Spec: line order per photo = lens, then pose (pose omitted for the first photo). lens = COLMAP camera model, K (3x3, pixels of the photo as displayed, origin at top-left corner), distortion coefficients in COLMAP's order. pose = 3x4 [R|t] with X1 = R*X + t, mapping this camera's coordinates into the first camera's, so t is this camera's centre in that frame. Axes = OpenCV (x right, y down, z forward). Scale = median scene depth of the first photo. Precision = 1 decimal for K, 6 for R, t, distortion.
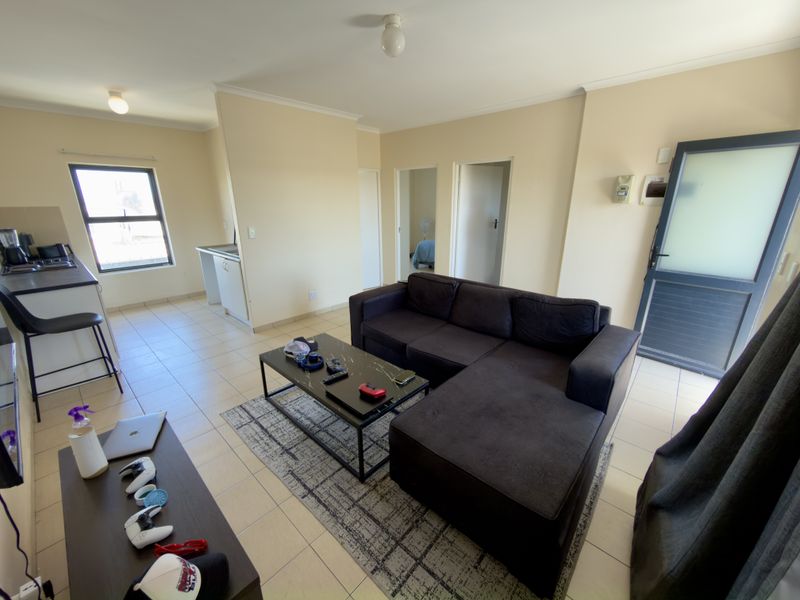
lens RADIAL K [[319.9, 0, 400.0], [0, 319.9, 300.0], [0, 0, 1]] dist [0.010750, -0.000009]
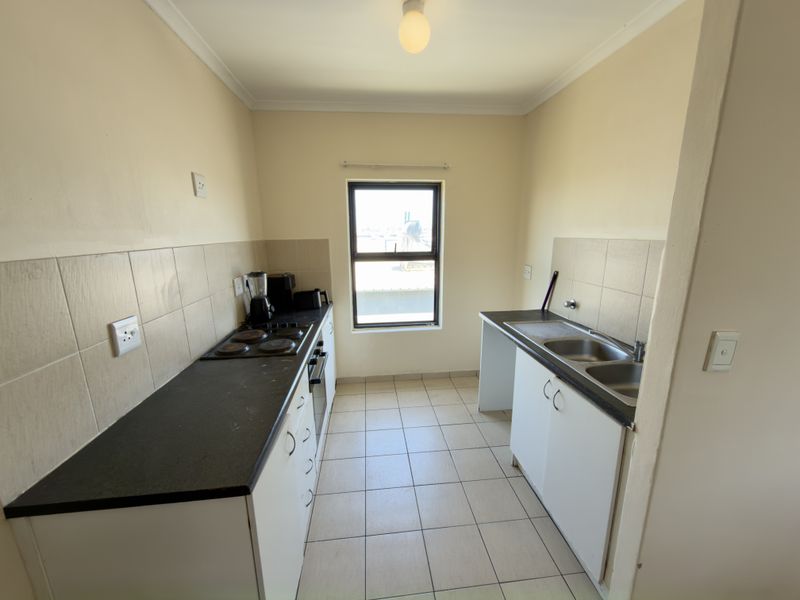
lens RADIAL K [[319.9, 0, 400.0], [0, 319.9, 300.0], [0, 0, 1]] dist [0.010750, -0.000009]
pose [[0.737183, 0.128982, -0.663269, -0.396822], [-0.181158, 0.983402, -0.010109, -0.160867], [0.650956, 0.127608, 0.748313, 0.533929]]
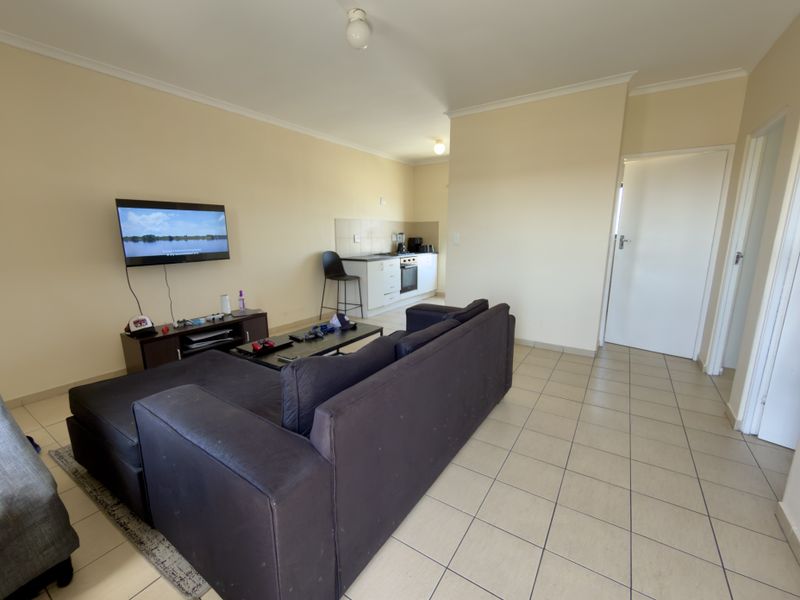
lens RADIAL K [[335.2, 0, 400.0], [0, 335.2, 300.0], [0, 0, 1]] dist [-0.000353, -0.000160]
pose [[0.167465, 0.194717, -0.966458, 0.567088], [-0.286728, 0.947546, 0.141224, -0.092890], [0.943262, 0.253460, 0.214511, 0.531495]]
